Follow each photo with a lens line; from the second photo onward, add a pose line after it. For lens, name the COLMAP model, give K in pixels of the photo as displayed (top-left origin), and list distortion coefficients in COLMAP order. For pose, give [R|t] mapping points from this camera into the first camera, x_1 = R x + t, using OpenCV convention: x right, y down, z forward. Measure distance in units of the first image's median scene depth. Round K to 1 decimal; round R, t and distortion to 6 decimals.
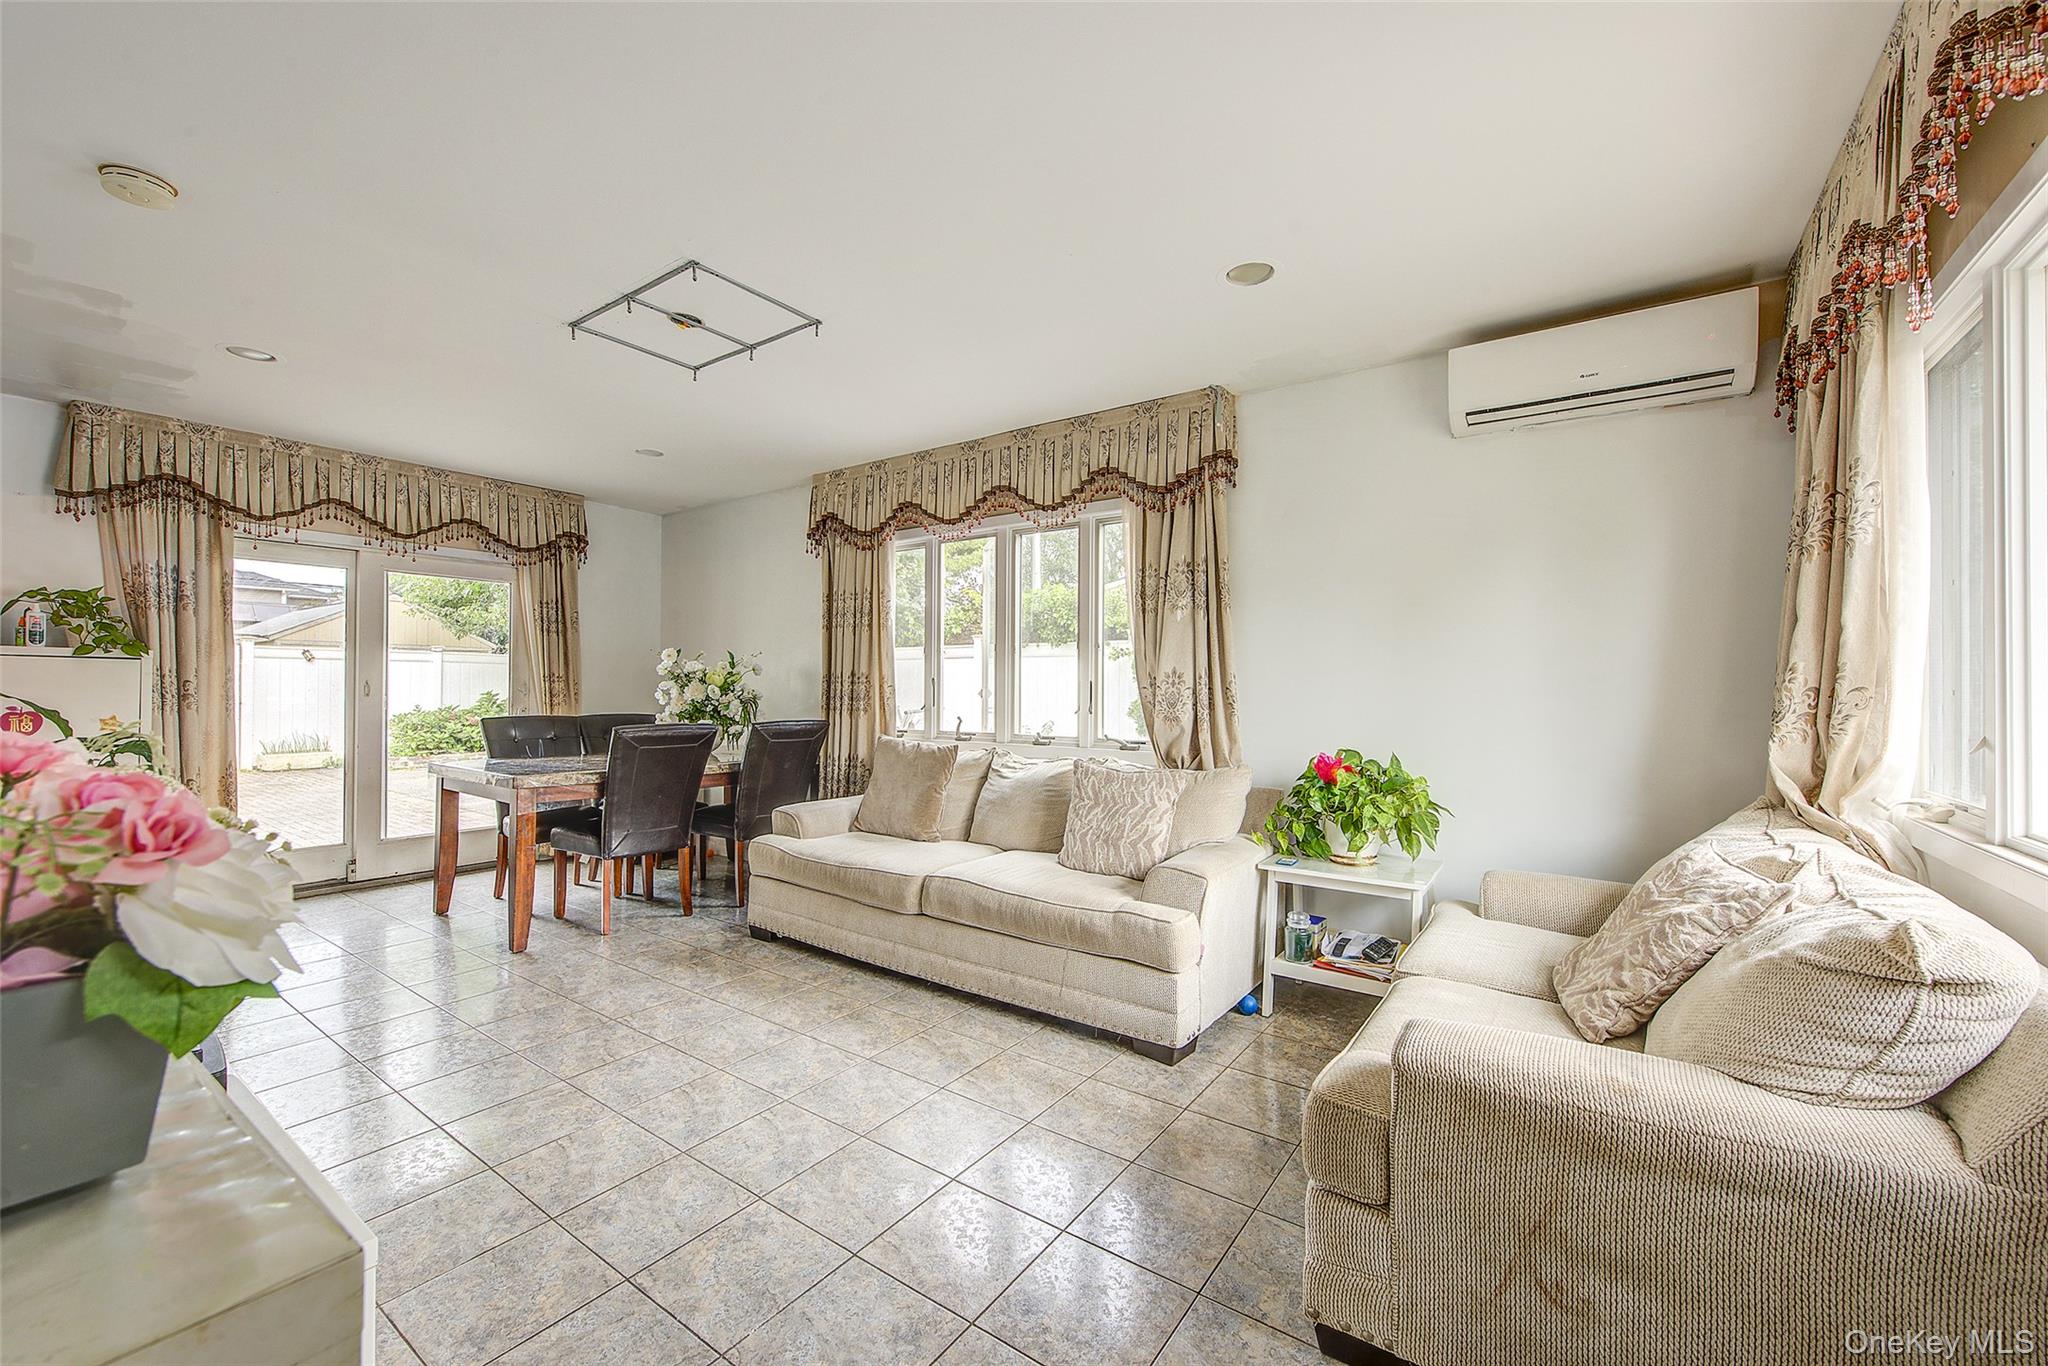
lens RADIAL K [[804.9, 0, 1024.0], [0, 804.9, 683.0], [0, 0, 1]] dist [-0.009096, 0.000115]
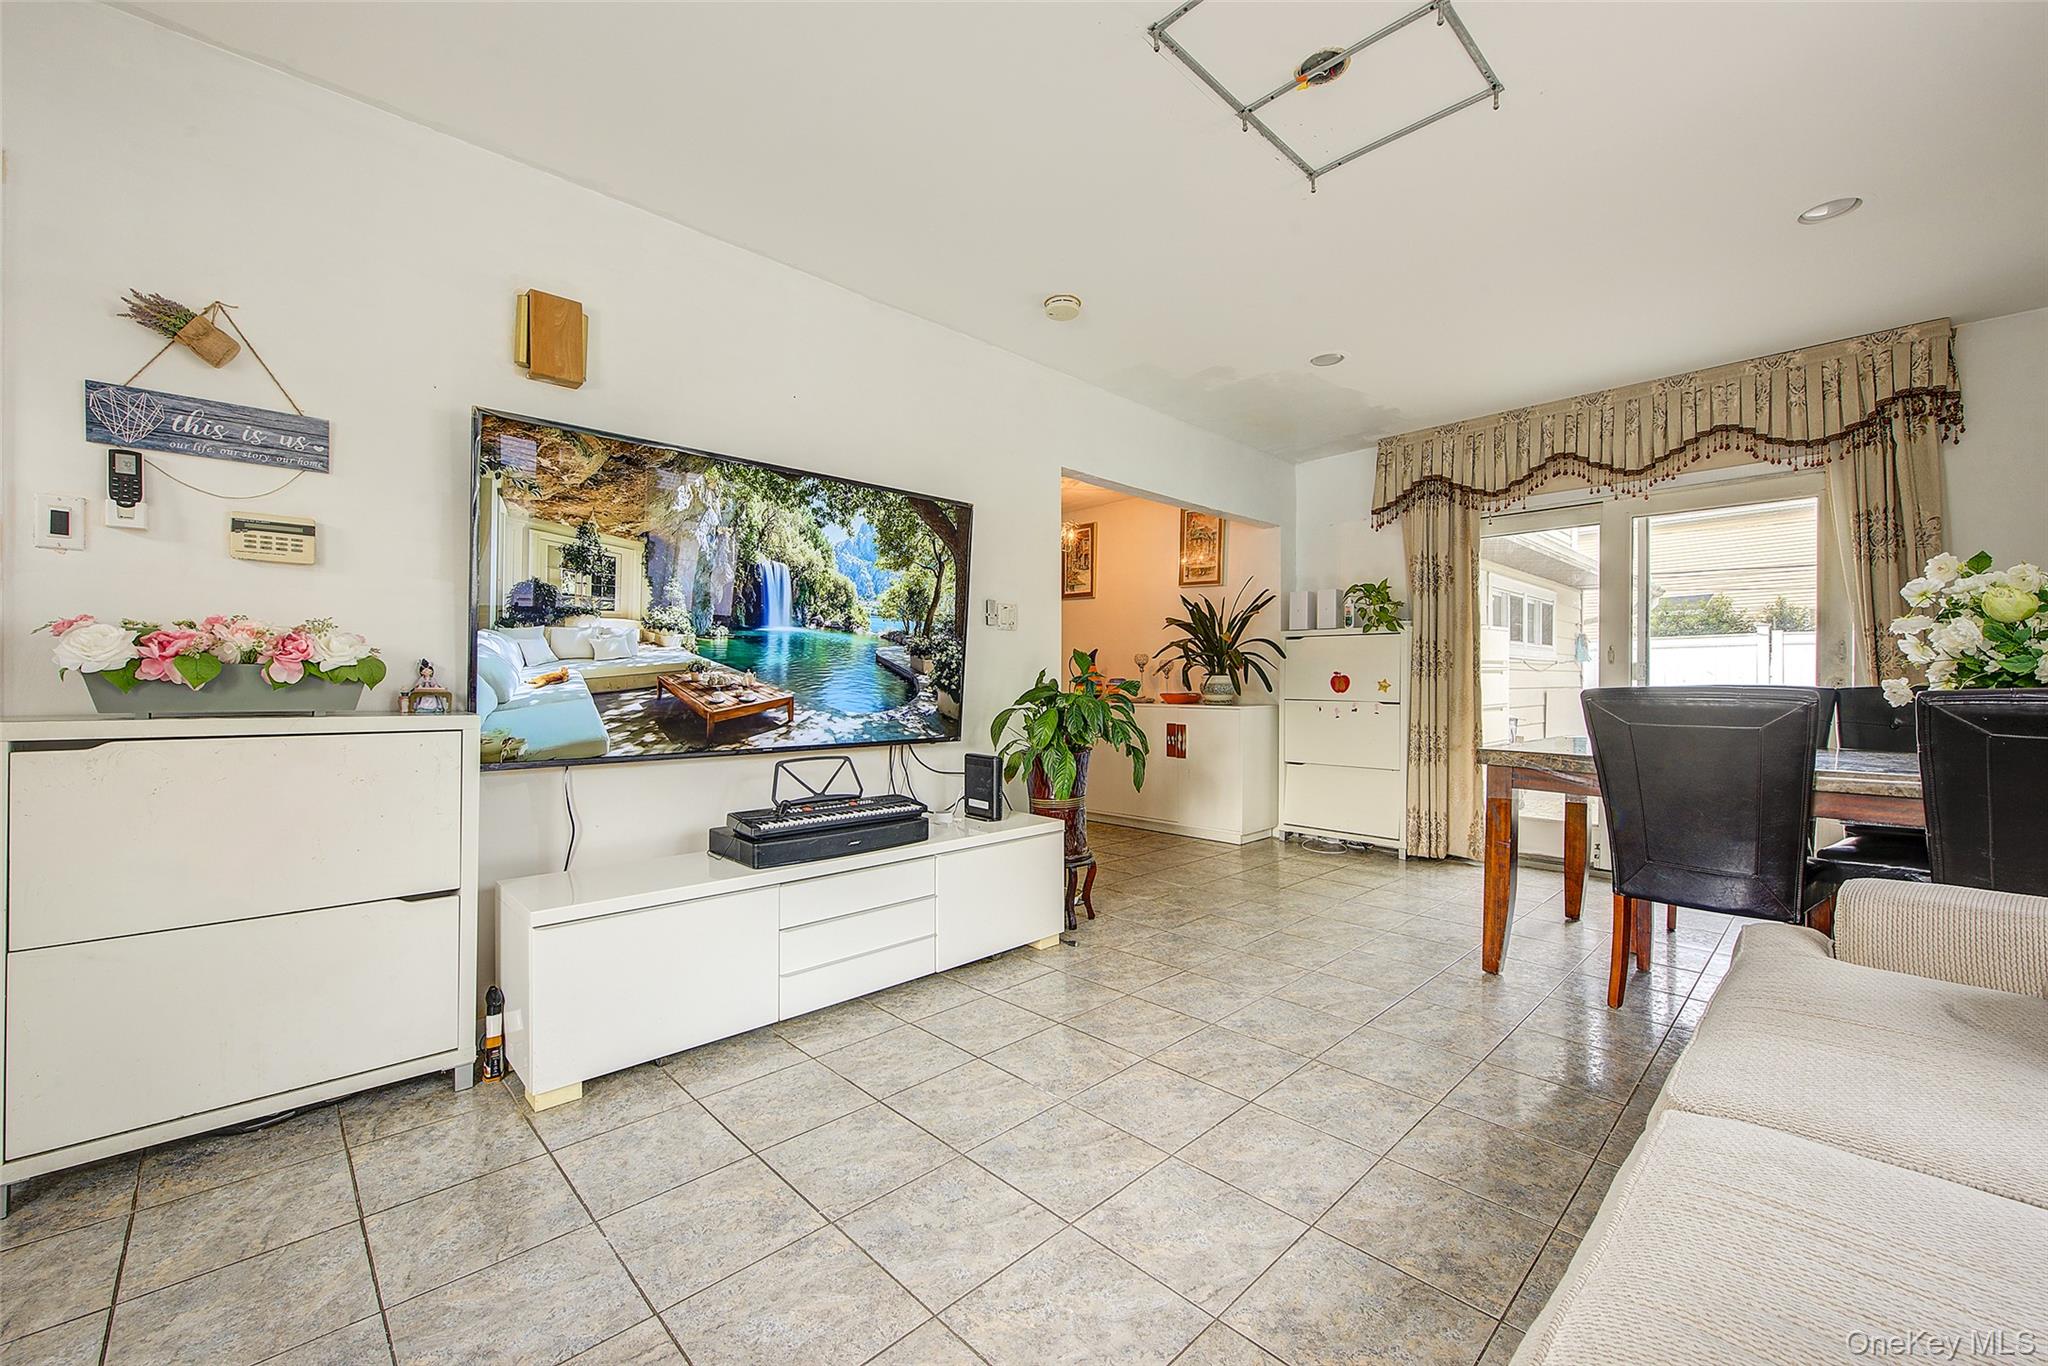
lens RADIAL K [[813.0, 0, 1052.7], [0, 813.0, 683.2], [0, 0, 1]] dist [0.000461, 0.000017]
pose [[-0.174447, -0.003752, -0.984659, 0.221790], [0.006131, 0.999969, -0.004896, 0.049562], [0.984647, -0.006891, -0.174419, 0.678098]]
